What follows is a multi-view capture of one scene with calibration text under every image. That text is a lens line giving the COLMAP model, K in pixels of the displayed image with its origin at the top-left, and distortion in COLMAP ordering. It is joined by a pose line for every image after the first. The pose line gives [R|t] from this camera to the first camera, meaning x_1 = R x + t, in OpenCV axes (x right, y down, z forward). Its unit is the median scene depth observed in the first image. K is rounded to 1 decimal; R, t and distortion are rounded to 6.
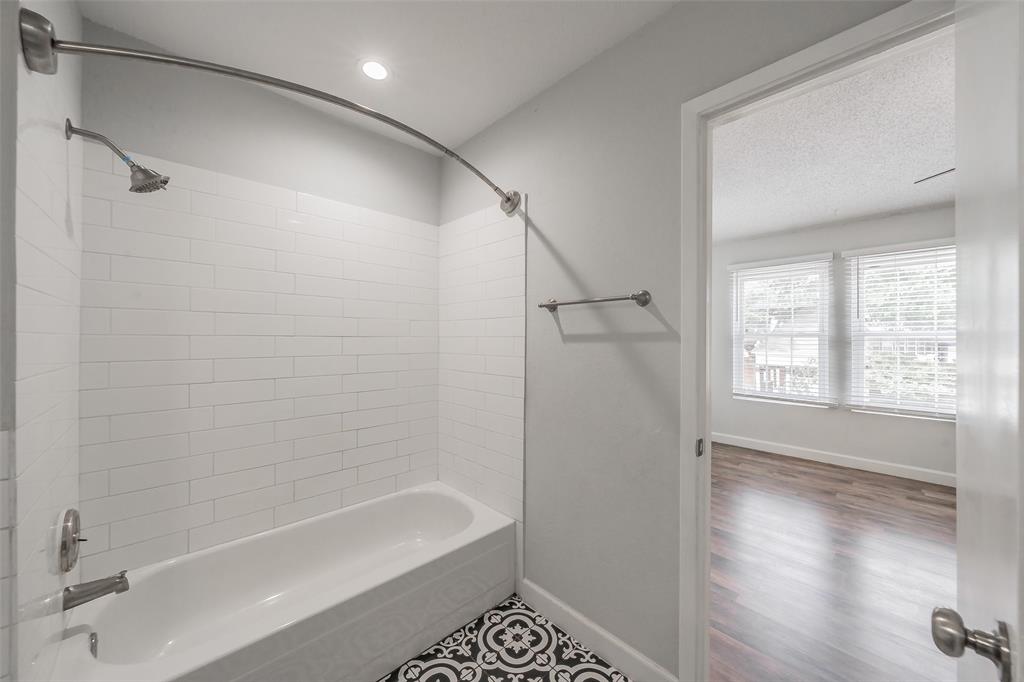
lens RADIAL K [[375.7, 0, 512.9], [0, 375.7, 337.1], [0, 0, 1]] dist [-0.000620, -0.000087]
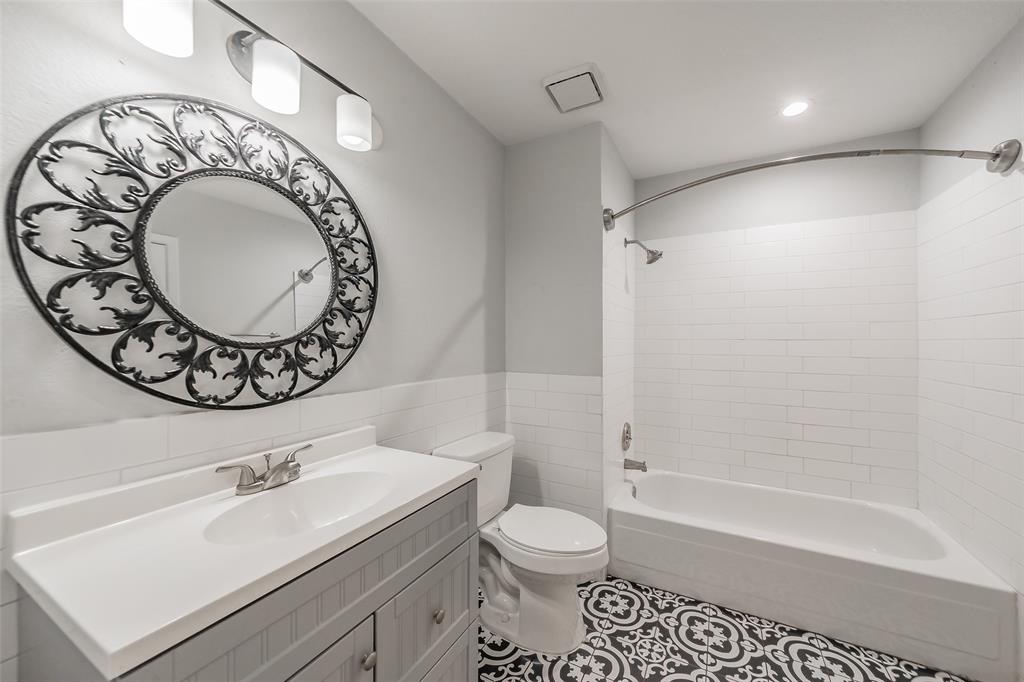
lens RADIAL K [[356.4, 0, 510.1], [0, 356.4, 339.5], [0, 0, 1]] dist [-0.001216, -0.000231]
pose [[0.278185, -0.006106, -0.960508, 0.496934], [-0.001083, 0.999977, -0.006670, 0.008509], [0.960527, 0.002896, 0.278172, -0.165897]]
